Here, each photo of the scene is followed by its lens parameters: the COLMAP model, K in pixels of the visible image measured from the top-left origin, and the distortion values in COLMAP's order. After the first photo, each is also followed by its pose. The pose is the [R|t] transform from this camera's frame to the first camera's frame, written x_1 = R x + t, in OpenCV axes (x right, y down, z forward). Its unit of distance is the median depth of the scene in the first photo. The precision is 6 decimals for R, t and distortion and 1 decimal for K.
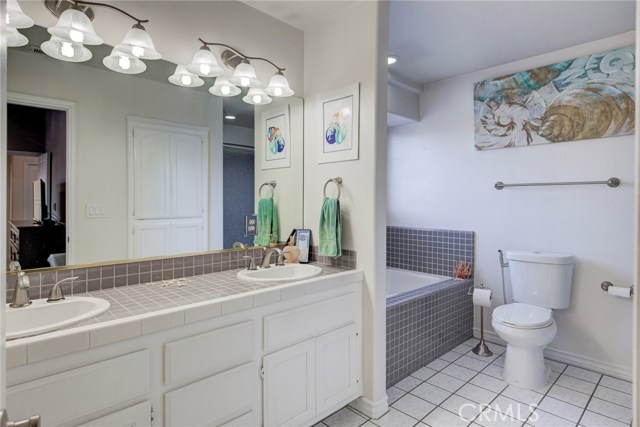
lens RADIAL K [[333.6, 0, 322.8], [0, 333.6, 201.8], [0, 0, 1]] dist [0.012391, -0.008191]
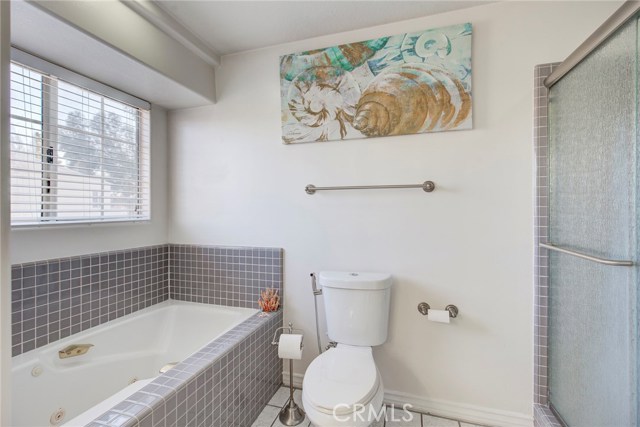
lens RADIAL K [[292.3, 0, 320.4], [0, 292.3, 210.2], [0, 0, 1]] dist [-0.011401, 0.003342]
pose [[0.865277, -0.012023, 0.501150, 0.217349], [0.009794, 0.999927, 0.007080, -0.004666], [-0.501199, -0.001217, 0.865331, 0.422810]]
